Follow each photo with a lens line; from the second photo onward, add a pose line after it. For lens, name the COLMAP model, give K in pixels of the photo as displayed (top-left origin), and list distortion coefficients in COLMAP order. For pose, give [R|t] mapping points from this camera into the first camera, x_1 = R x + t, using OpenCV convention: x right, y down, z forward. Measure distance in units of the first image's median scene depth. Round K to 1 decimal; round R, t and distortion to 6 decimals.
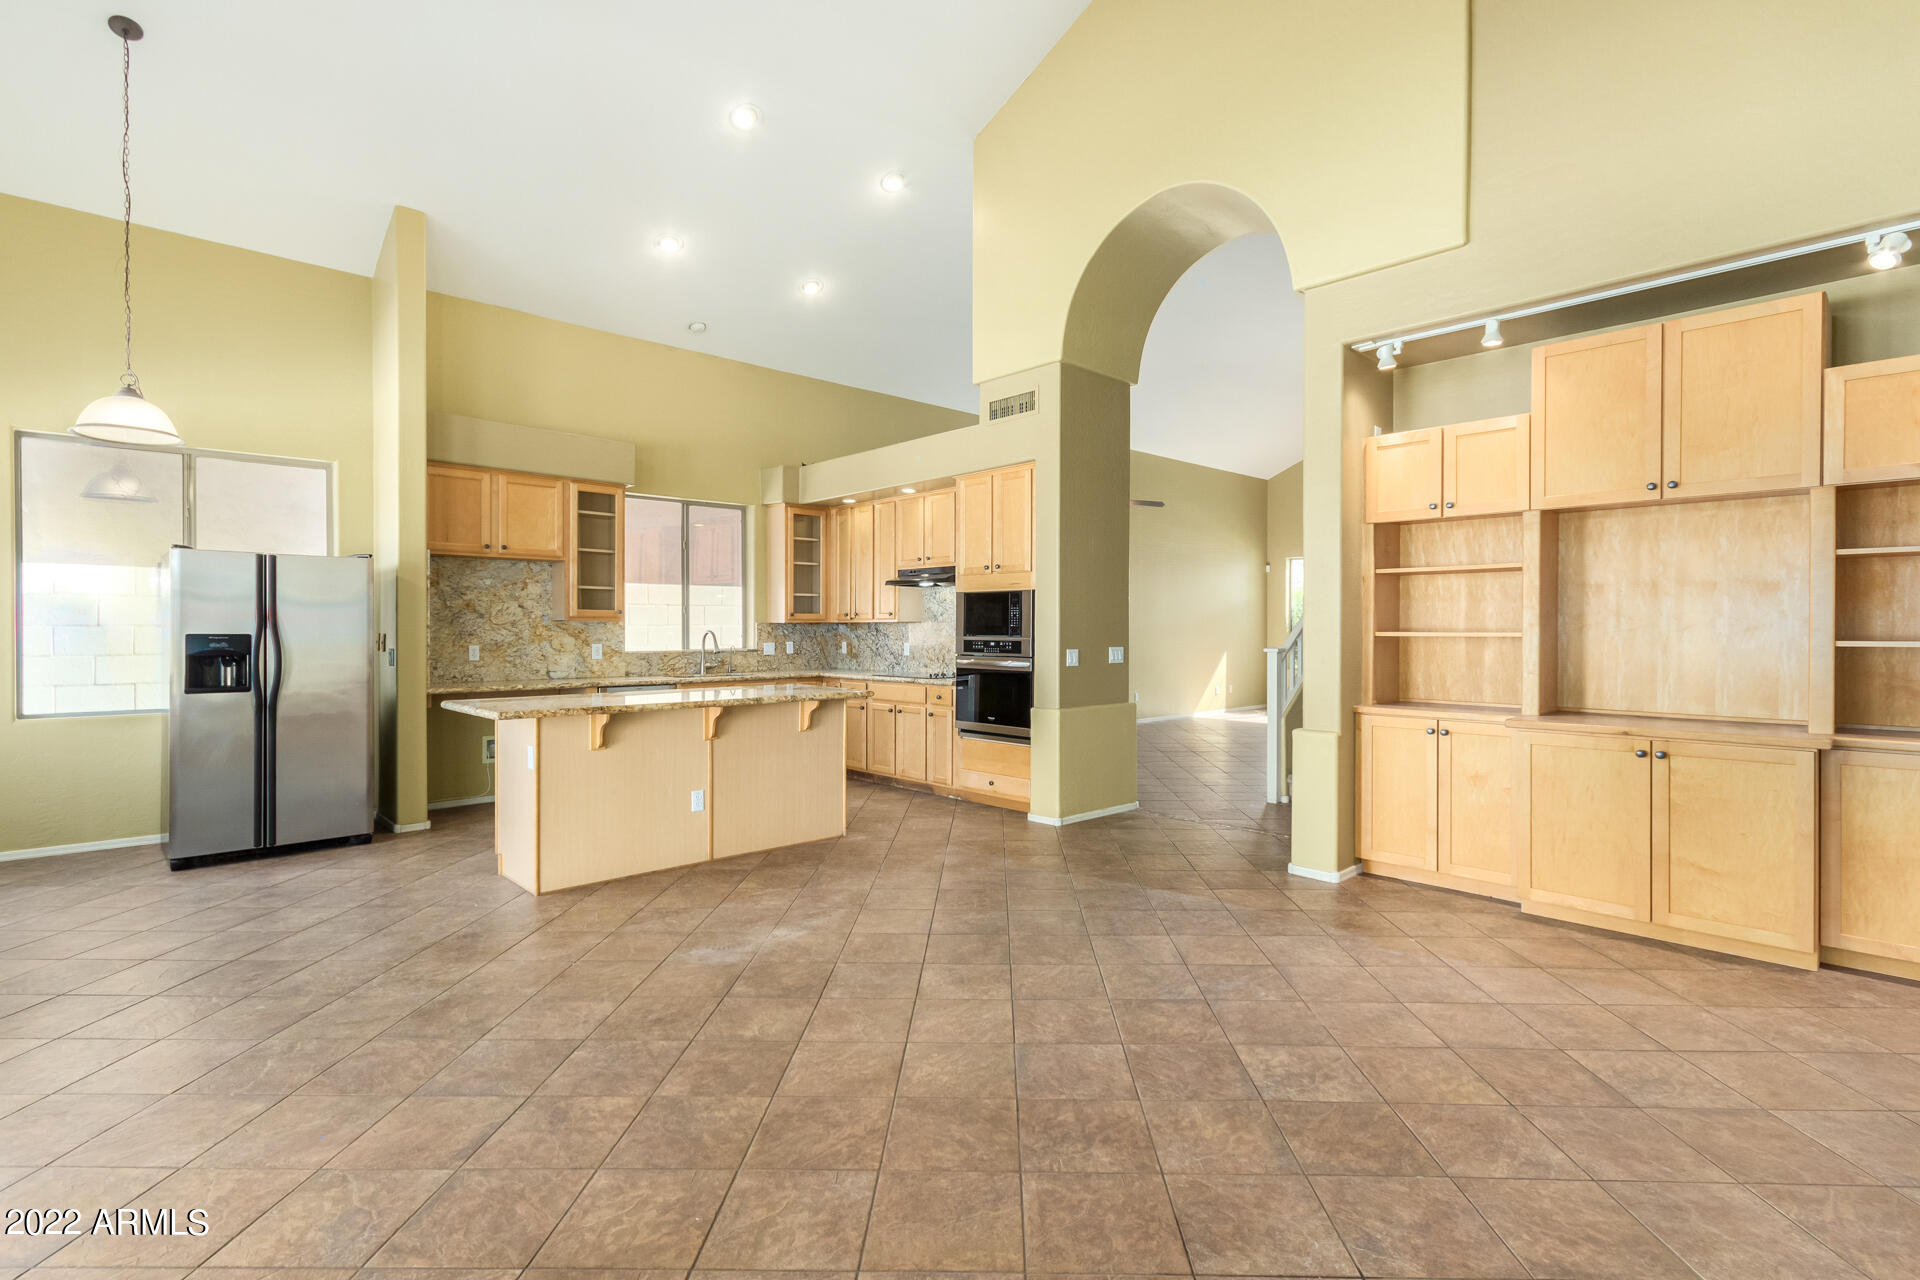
lens RADIAL K [[910.6, 0, 957.6], [0, 910.6, 636.1], [0, 0, 1]] dist [0.000688, 0.000450]
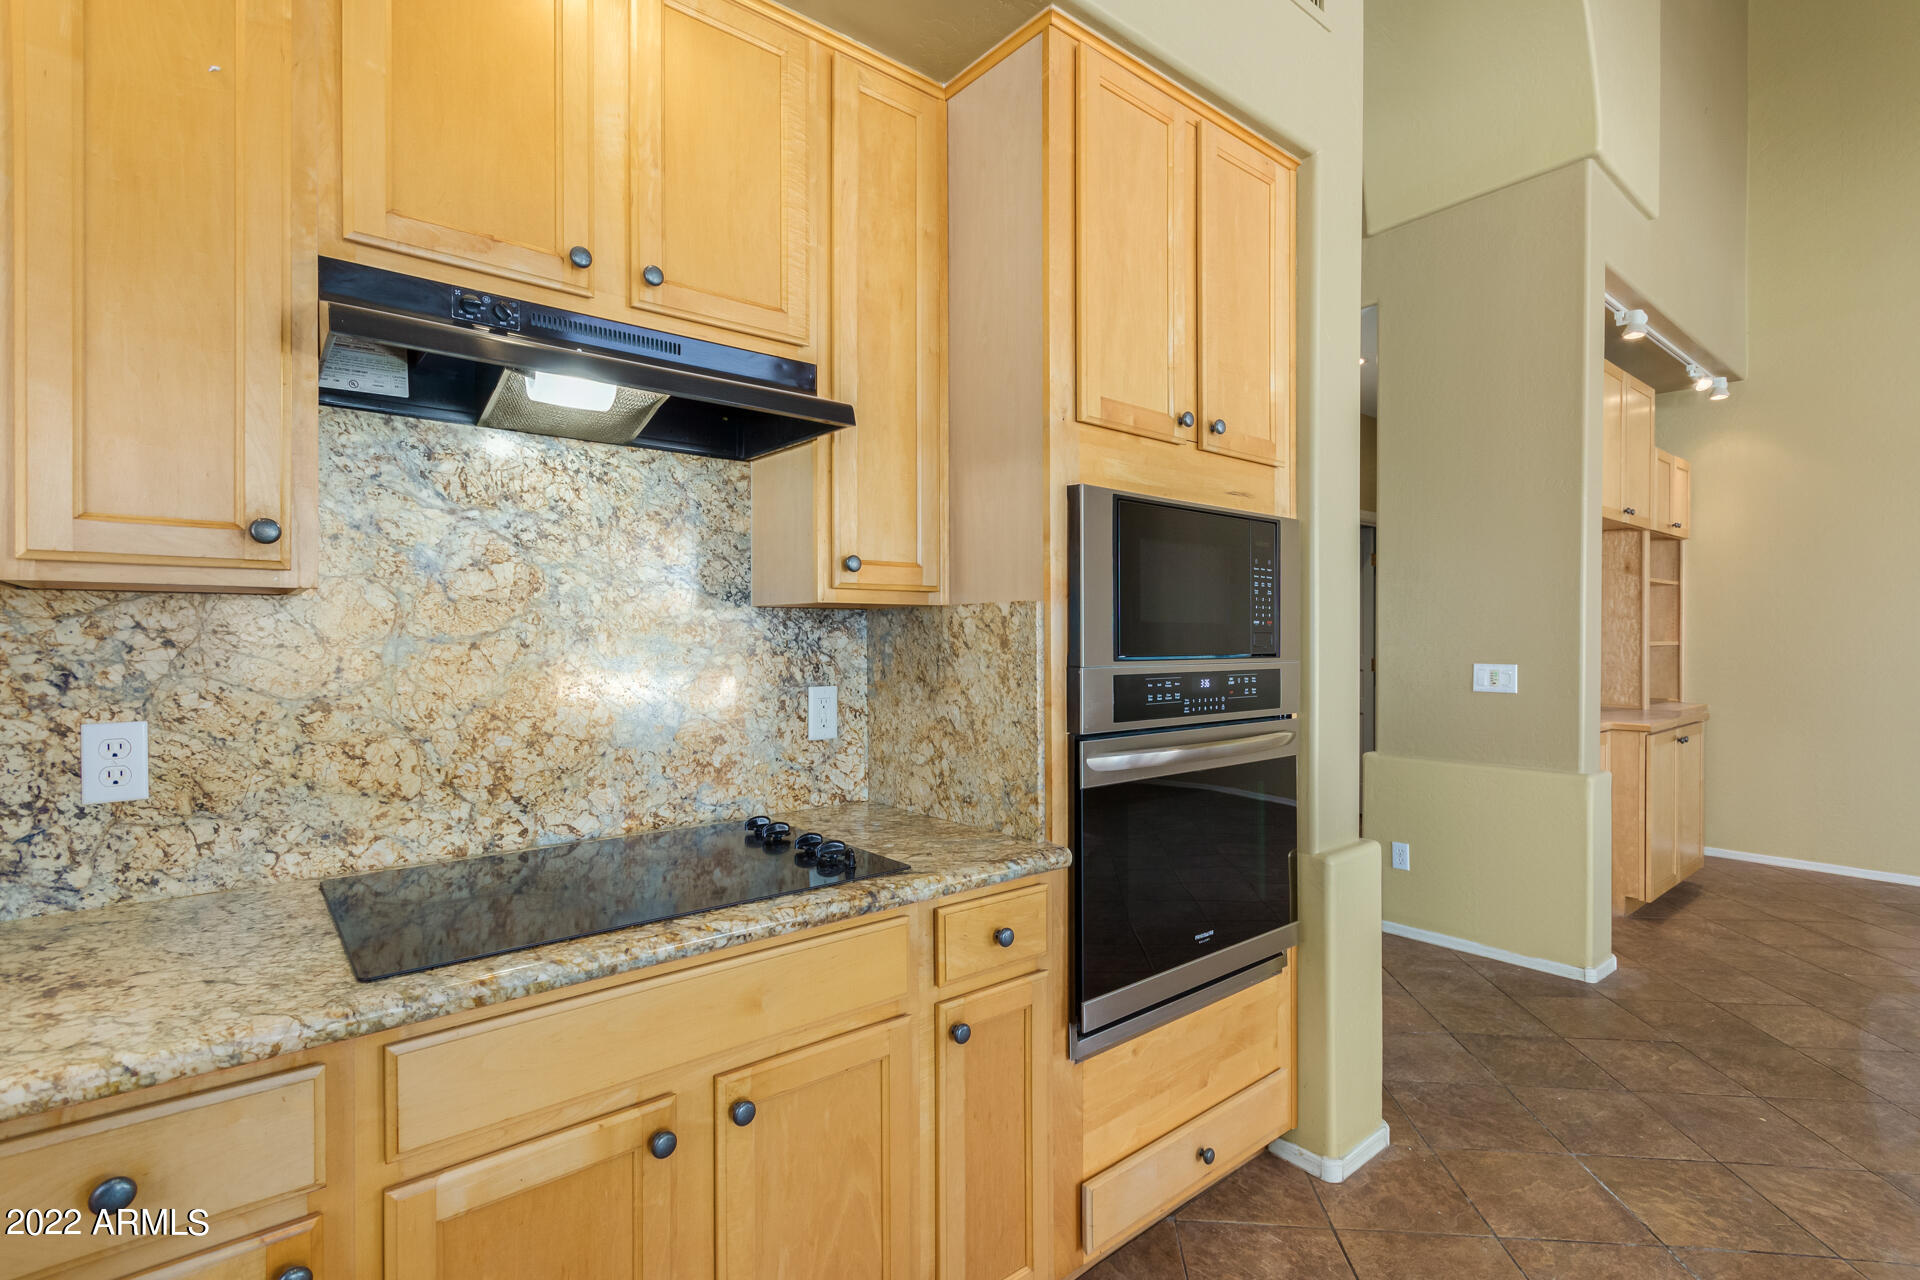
lens RADIAL K [[910.6, 0, 957.6], [0, 910.6, 636.1], [0, 0, 1]] dist [0.000688, 0.000450]
pose [[0.056534, 0.000849, 0.998400, -0.259753], [0.010111, 0.999948, -0.001423, -0.007410], [-0.998349, 0.010175, 0.056522, 1.060742]]
